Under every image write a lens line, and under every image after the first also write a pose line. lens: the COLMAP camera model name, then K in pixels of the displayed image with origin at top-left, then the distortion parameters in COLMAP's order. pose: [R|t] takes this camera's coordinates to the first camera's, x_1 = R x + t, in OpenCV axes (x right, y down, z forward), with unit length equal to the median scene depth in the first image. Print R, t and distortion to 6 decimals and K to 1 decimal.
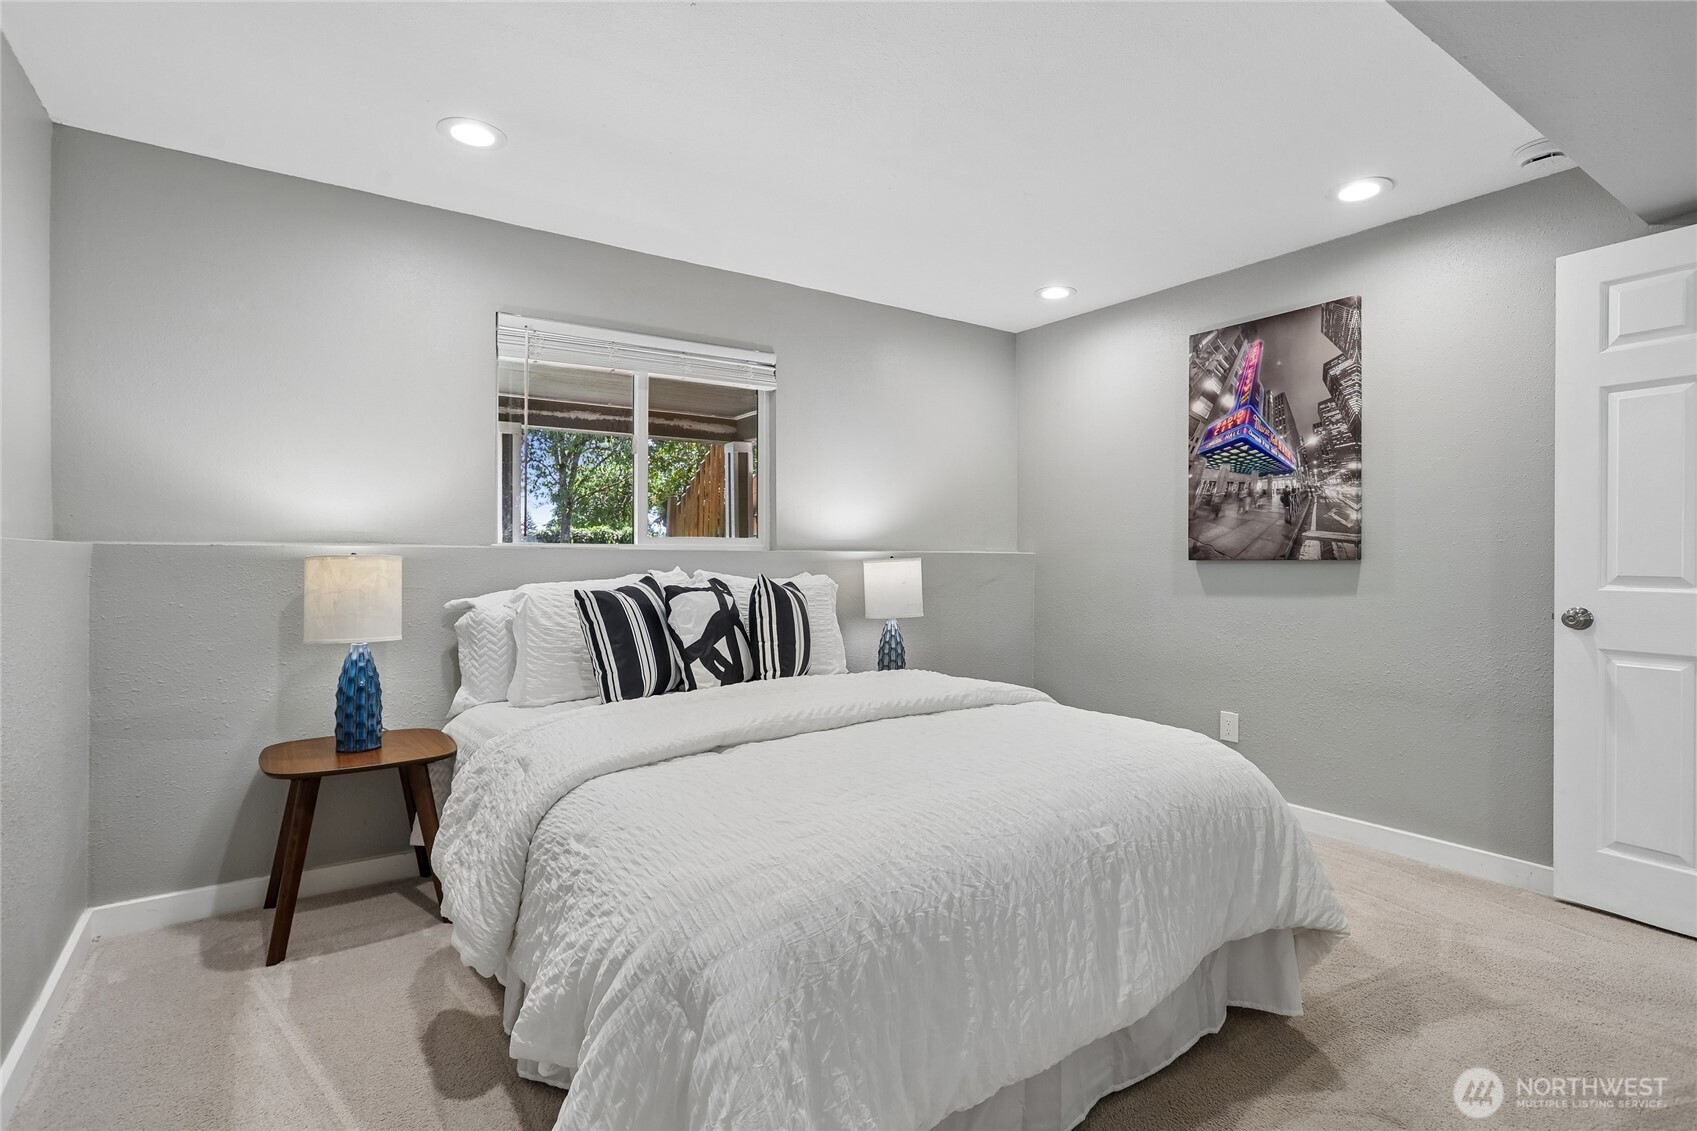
lens RADIAL K [[826.9, 0, 856.7], [0, 826.9, 557.1], [0, 0, 1]] dist [-0.021271, 0.001610]
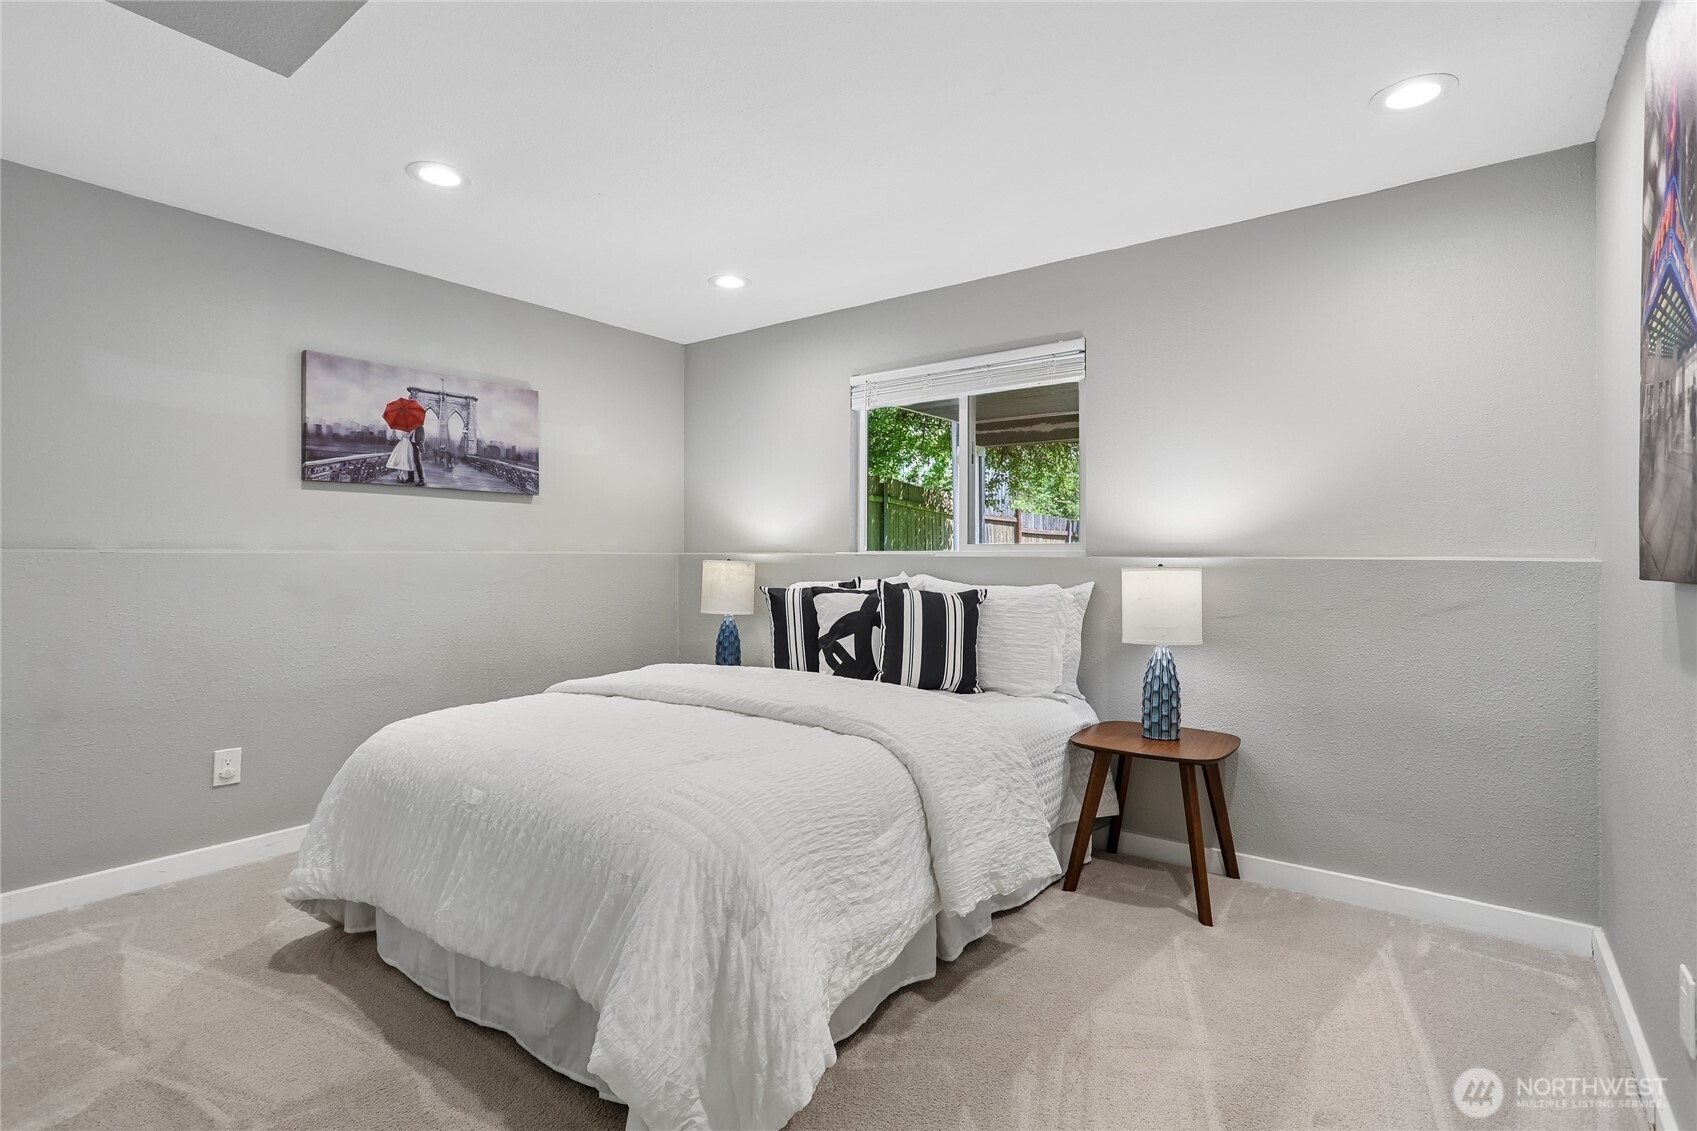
lens RADIAL K [[826.9, 0, 855.4], [0, 826.9, 566.9], [0, 0, 1]] dist [-0.021271, 0.001610]
pose [[0.325004, 0.004023, -0.945704, 0.743037], [-0.011570, 0.999933, 0.000278, 0.005118], [0.945642, 0.010852, 0.325029, 0.536435]]
